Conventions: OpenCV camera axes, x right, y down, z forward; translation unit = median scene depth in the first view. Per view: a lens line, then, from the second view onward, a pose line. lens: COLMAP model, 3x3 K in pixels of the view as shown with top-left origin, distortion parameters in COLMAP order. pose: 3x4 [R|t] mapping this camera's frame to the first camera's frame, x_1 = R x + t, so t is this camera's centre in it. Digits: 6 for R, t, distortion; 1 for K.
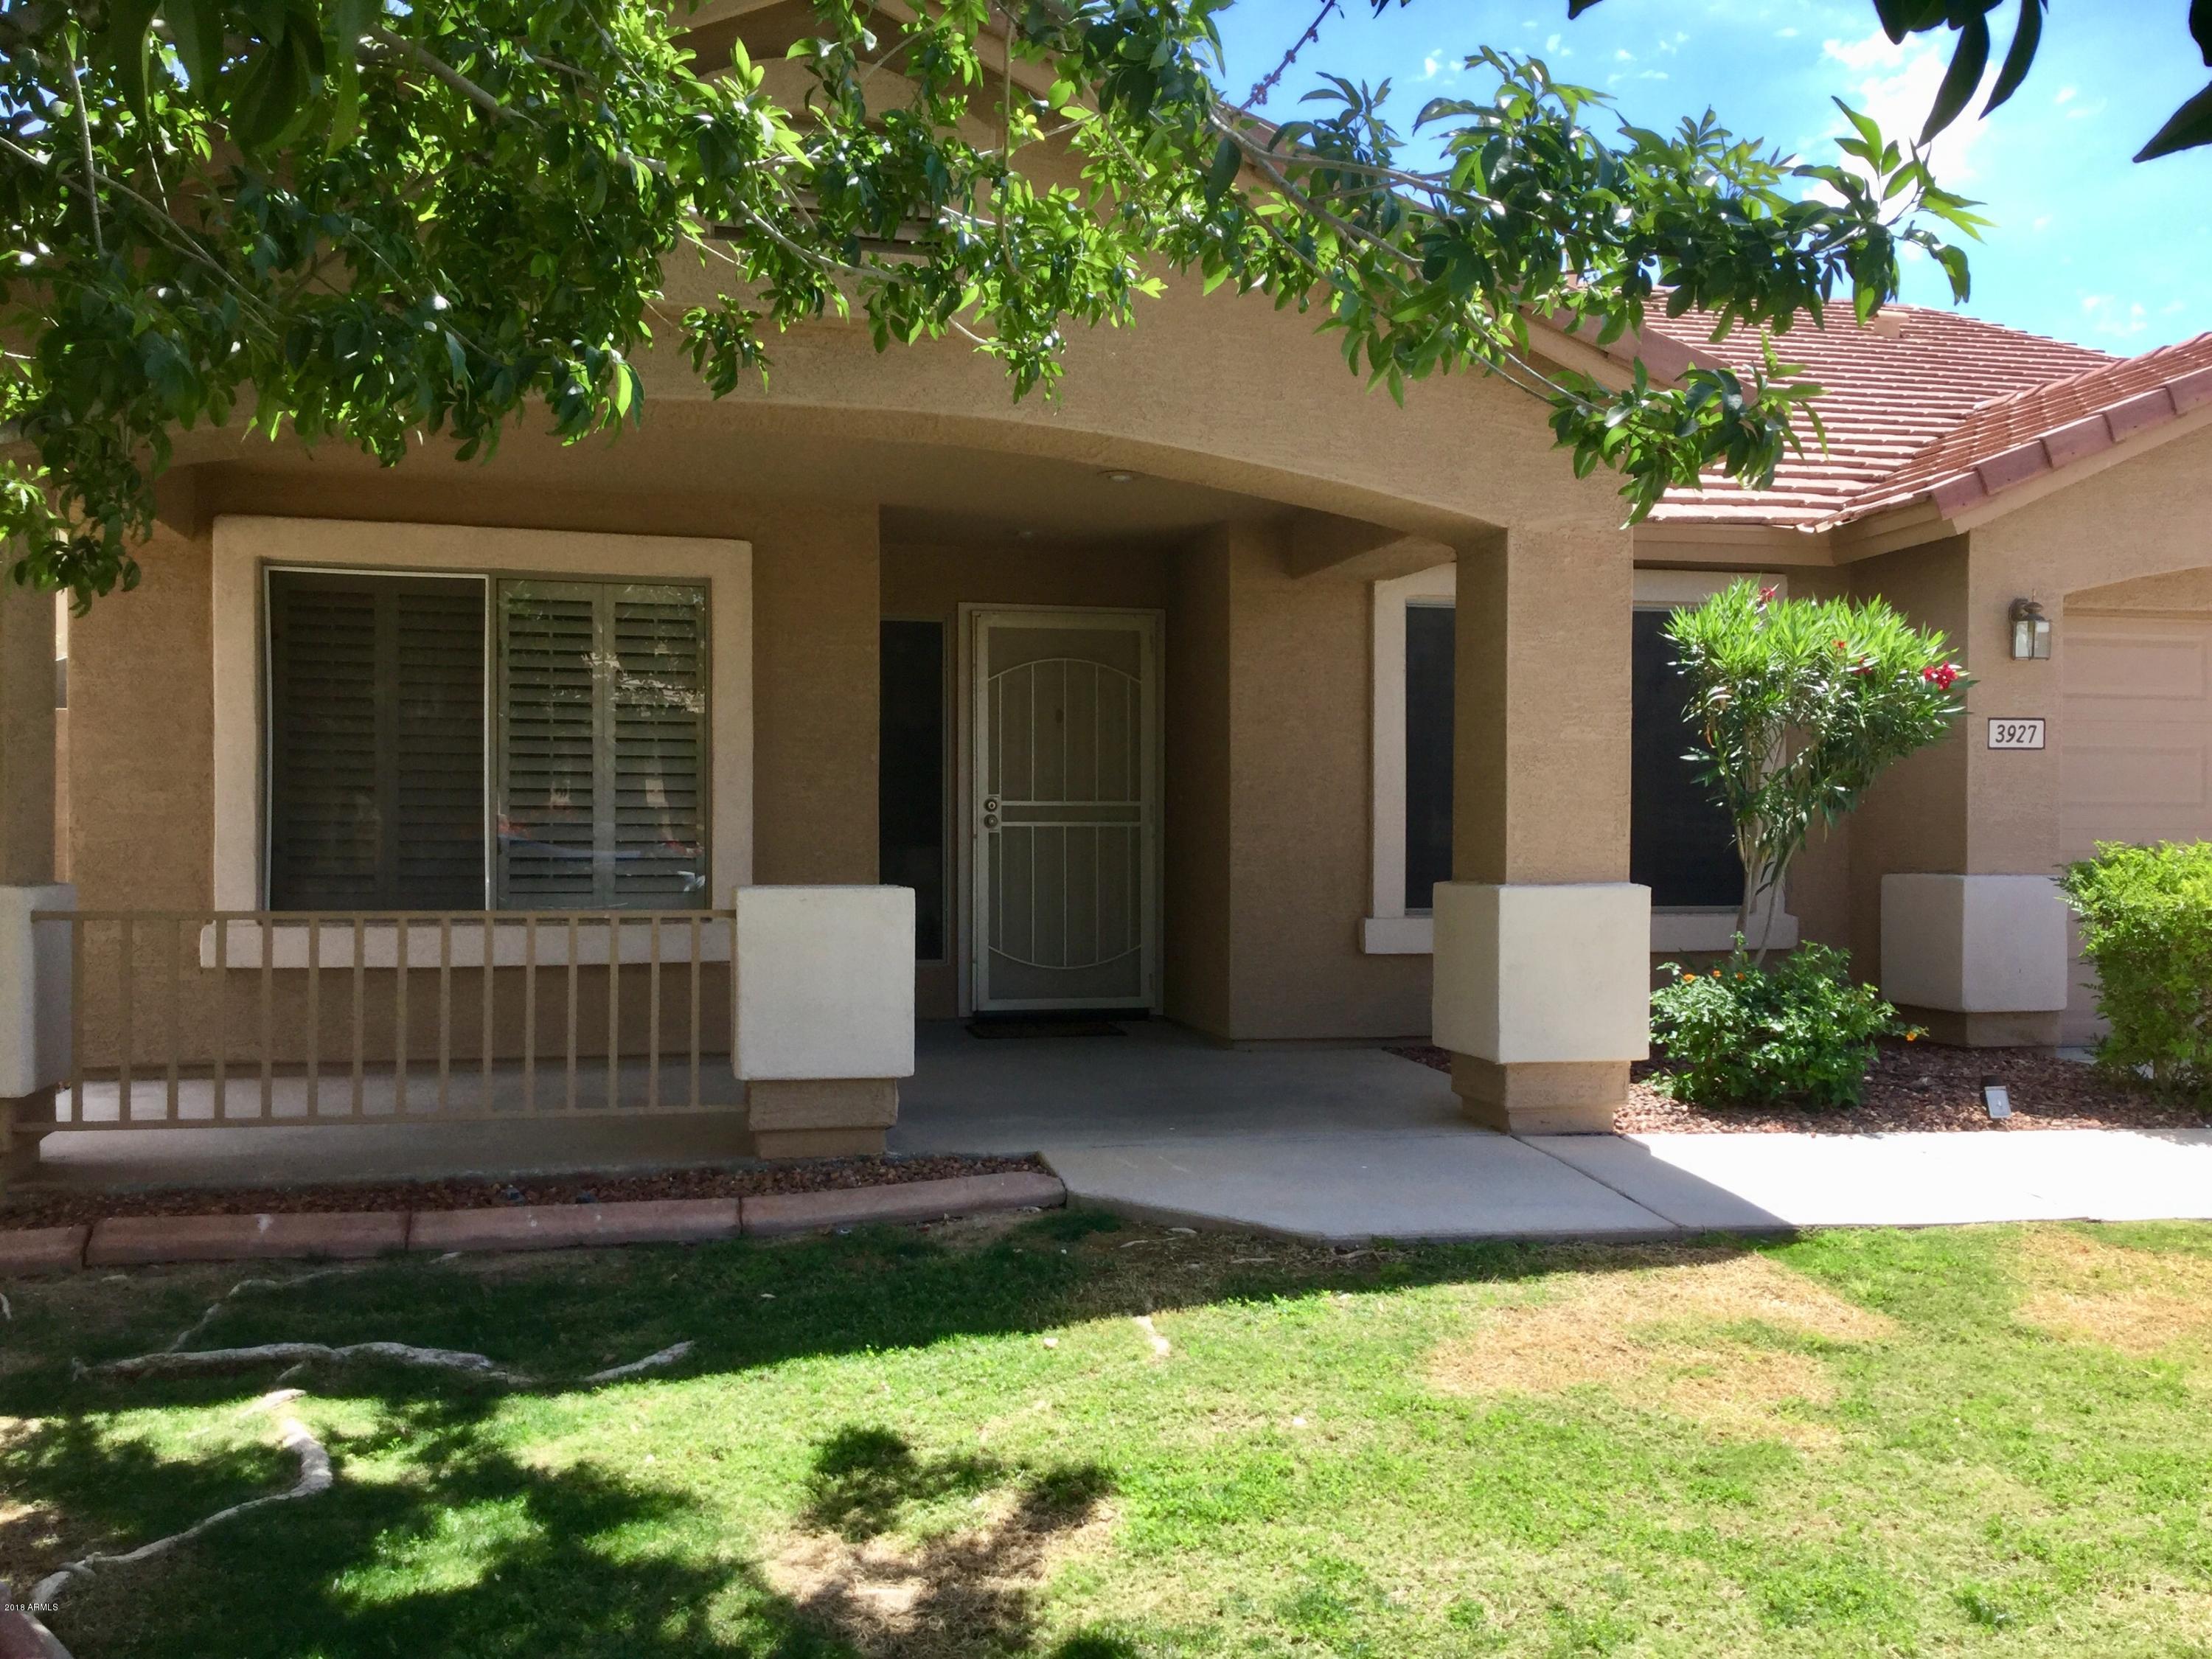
lens RADIAL K [[1955.5, 0, 1104.7], [0, 1955.5, 786.3], [0, 0, 1]] dist [0.113809, -0.194572]
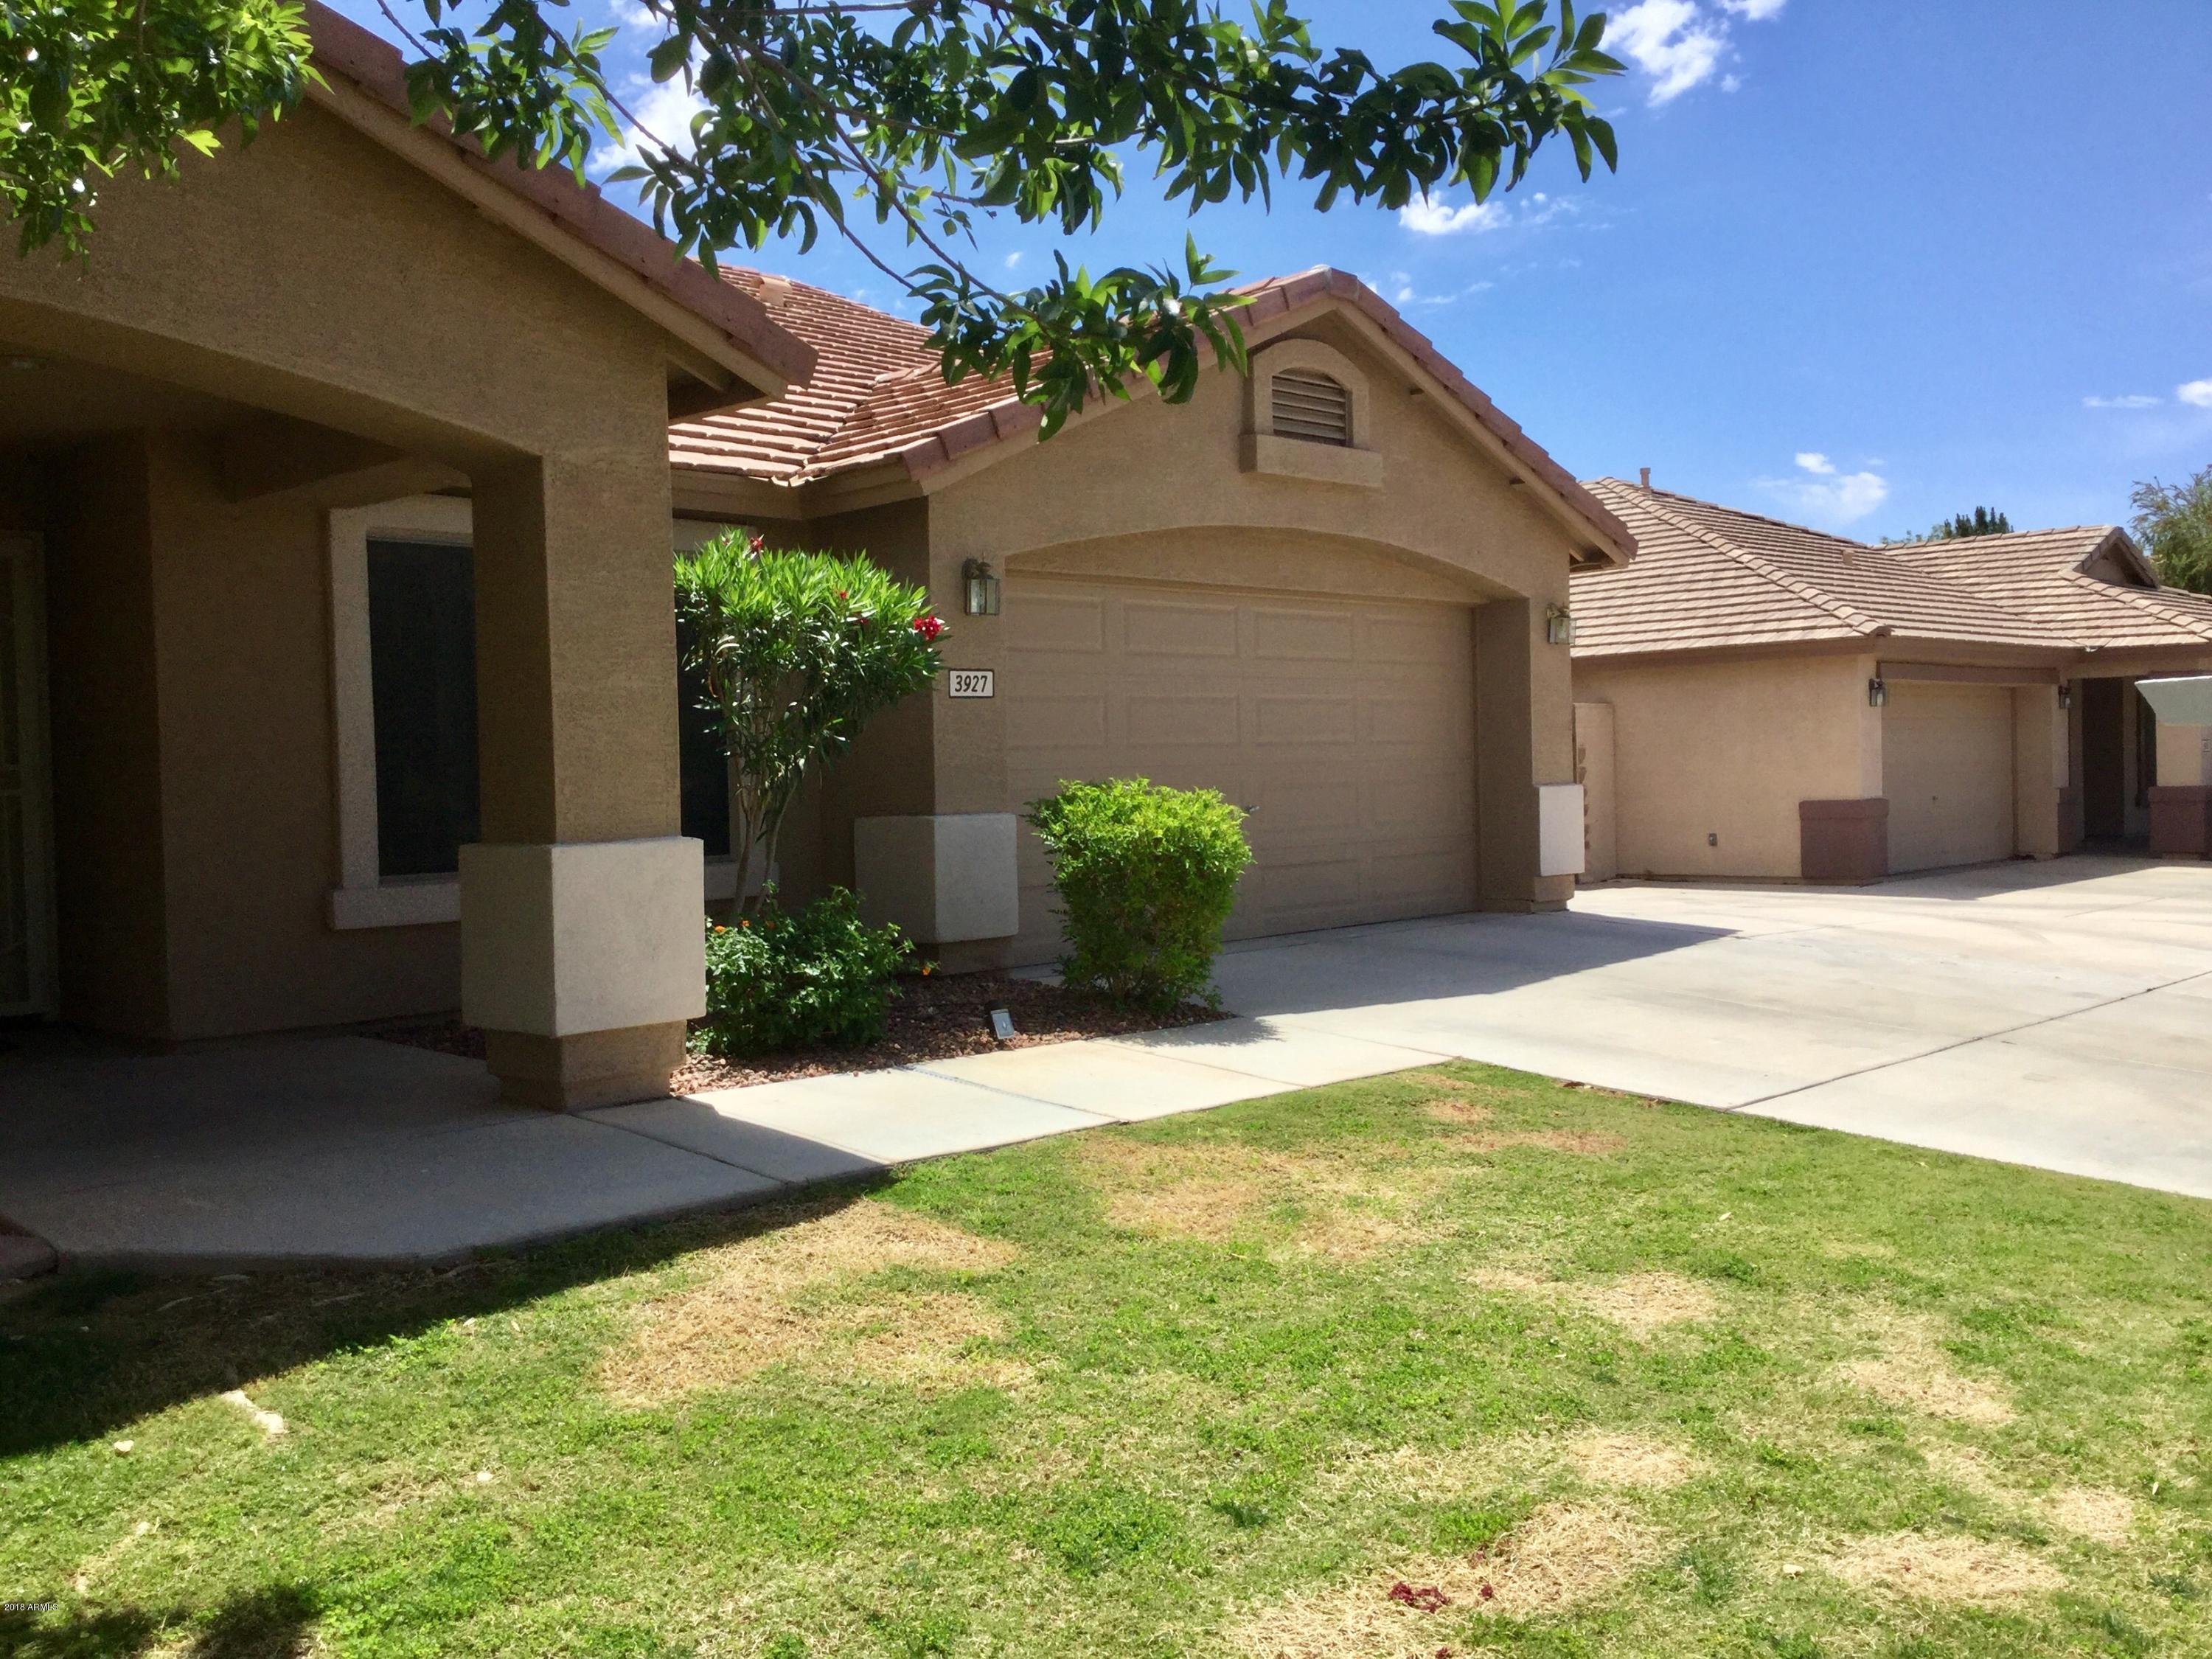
lens RADIAL K [[1955.5, 0, 1104.7], [0, 1955.5, 786.3], [0, 0, 1]] dist [0.113809, -0.194572]
pose [[0.838872, -0.029013, 0.543555, -0.083811], [0.016495, 0.999475, 0.027892, 0.001285], [-0.544079, -0.014433, 0.838910, 0.082990]]
